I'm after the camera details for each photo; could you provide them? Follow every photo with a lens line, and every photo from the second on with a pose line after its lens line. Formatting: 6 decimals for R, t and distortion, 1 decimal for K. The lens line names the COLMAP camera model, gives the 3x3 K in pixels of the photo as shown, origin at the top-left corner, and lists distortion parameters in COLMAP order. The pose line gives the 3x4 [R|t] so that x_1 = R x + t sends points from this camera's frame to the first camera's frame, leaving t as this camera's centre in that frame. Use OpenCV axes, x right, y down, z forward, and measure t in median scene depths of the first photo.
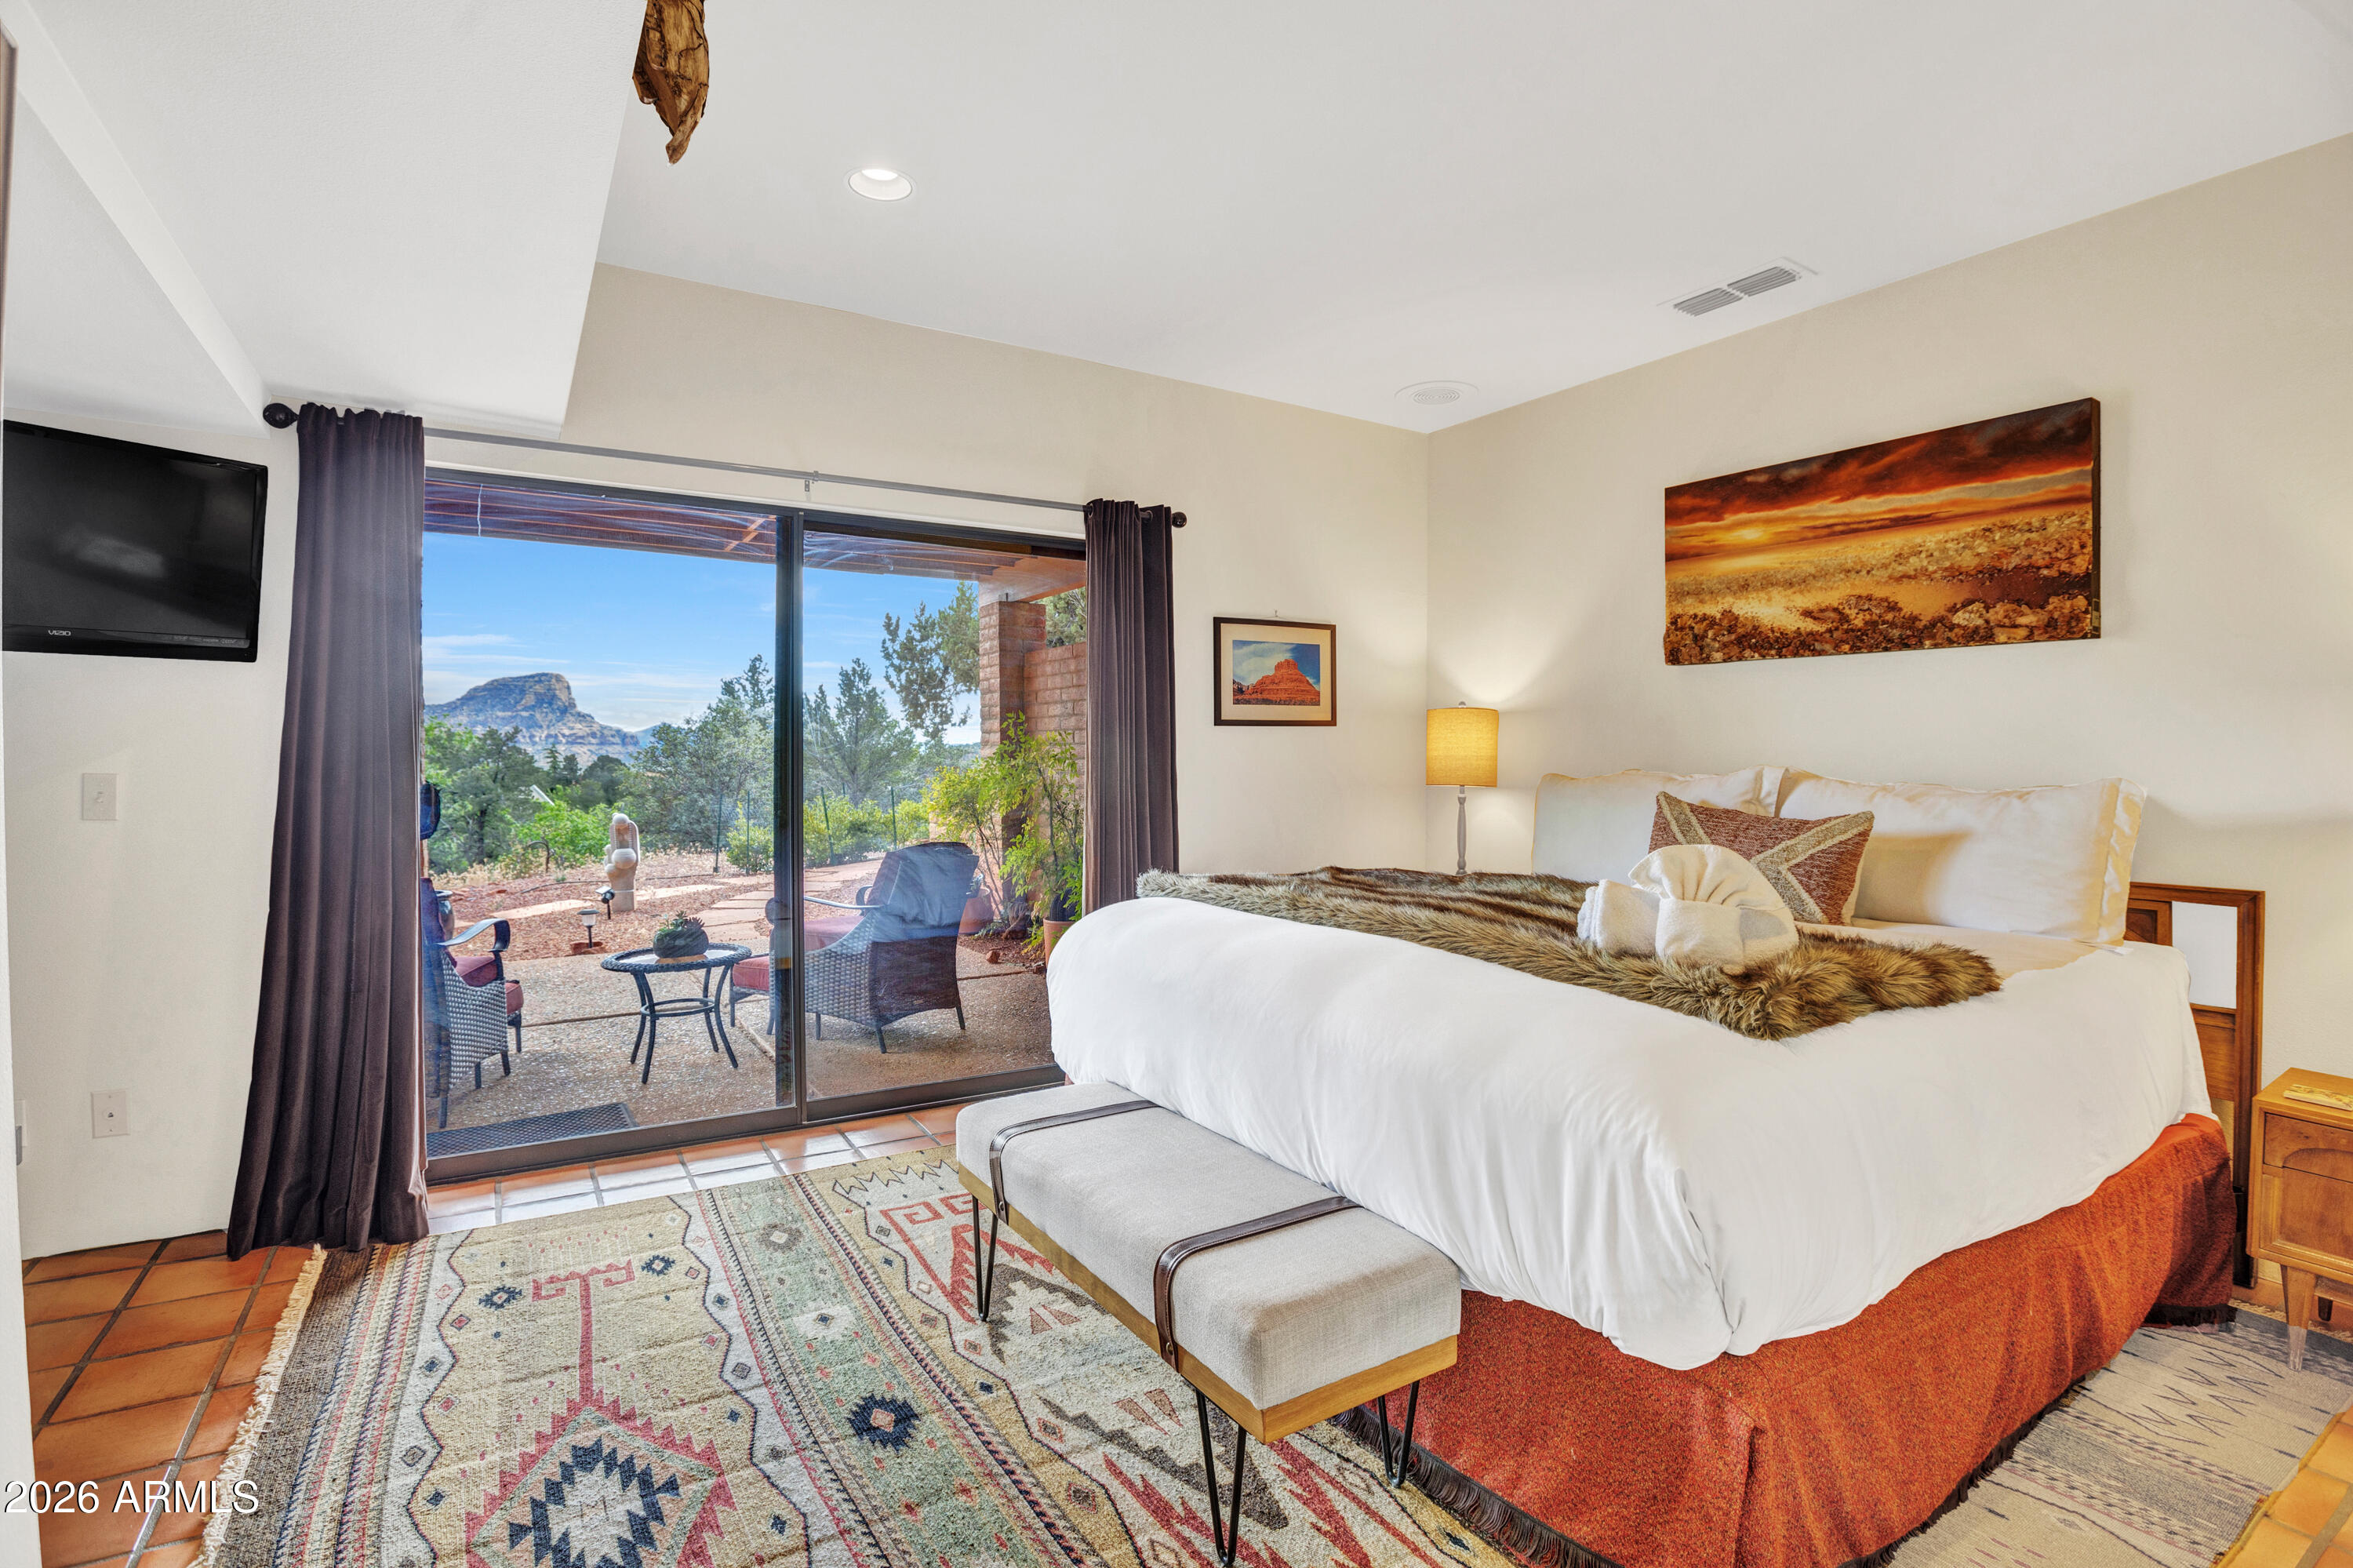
lens RADIAL K [[1089.0, 0, 1165.3], [0, 1089.0, 773.9], [0, 0, 1]] dist [-0.043127, 0.001243]
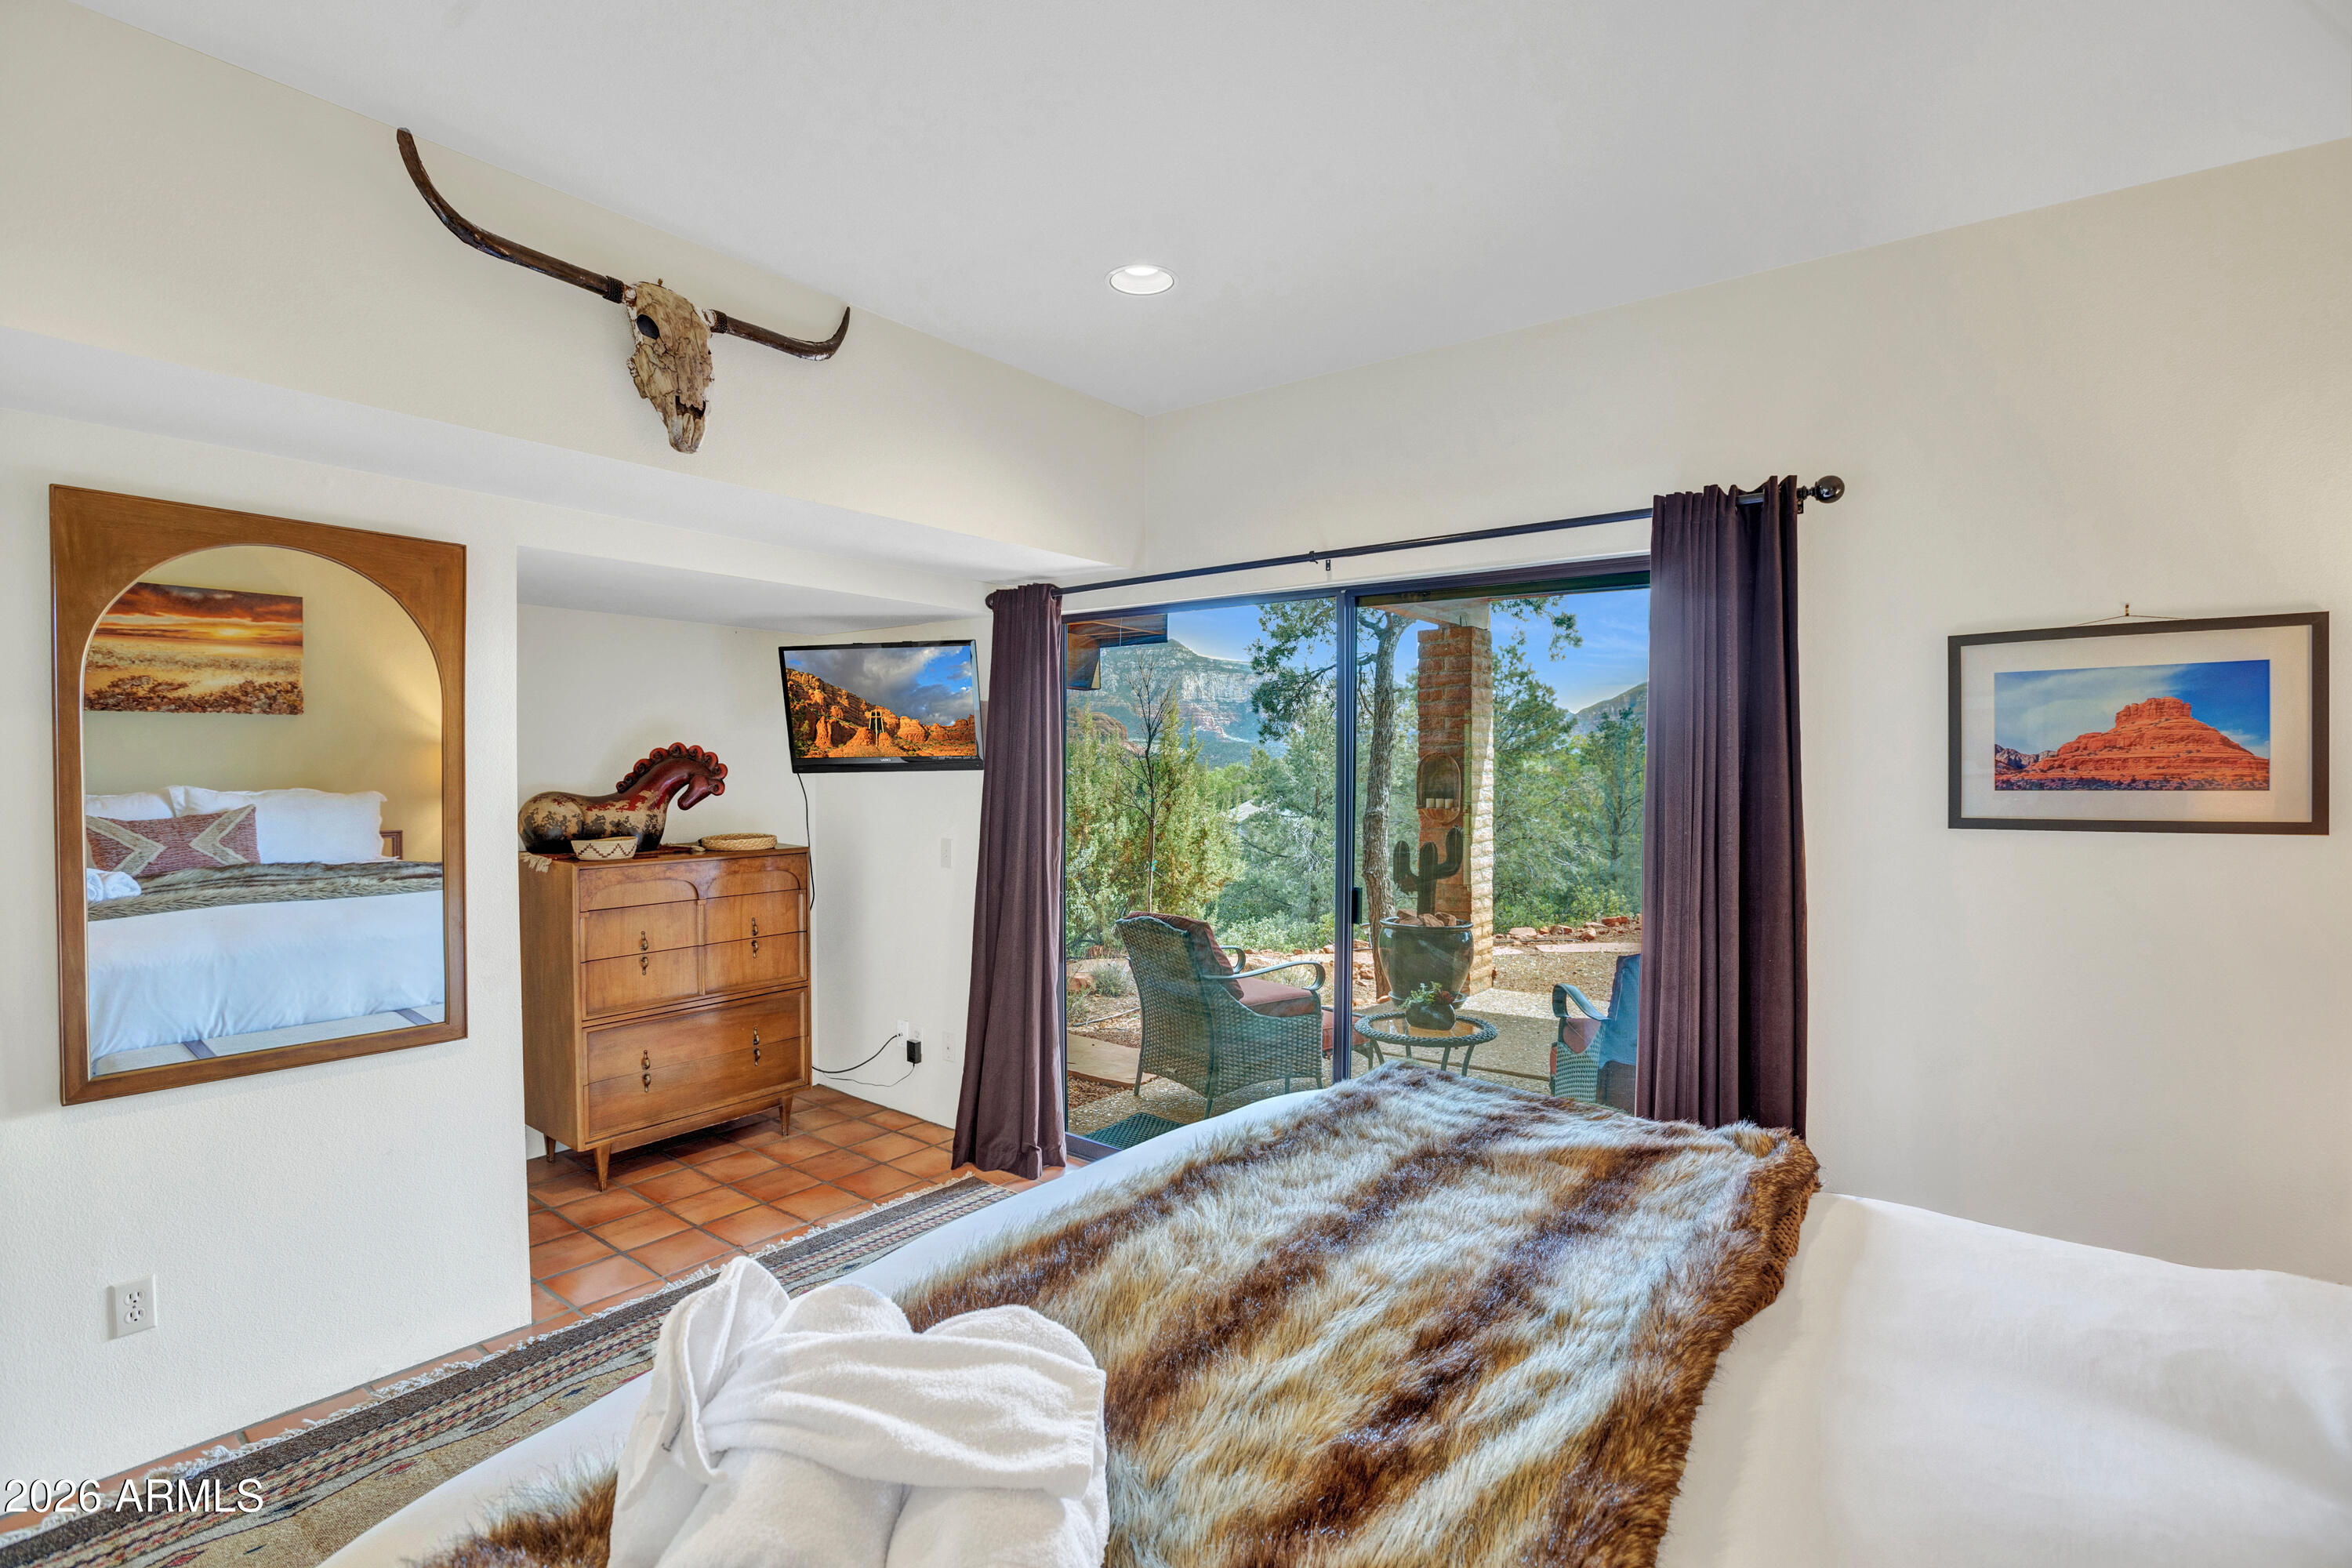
lens RADIAL K [[1088.5, 0, 1164.8], [0, 1088.5, 773.9], [0, 0, 1]] dist [-0.043127, 0.001243]
pose [[0.361274, 0.012796, -0.932372, 0.408275], [-0.015012, 0.999856, 0.007906, -0.069649], [0.932339, 0.011141, 0.361414, 0.415282]]
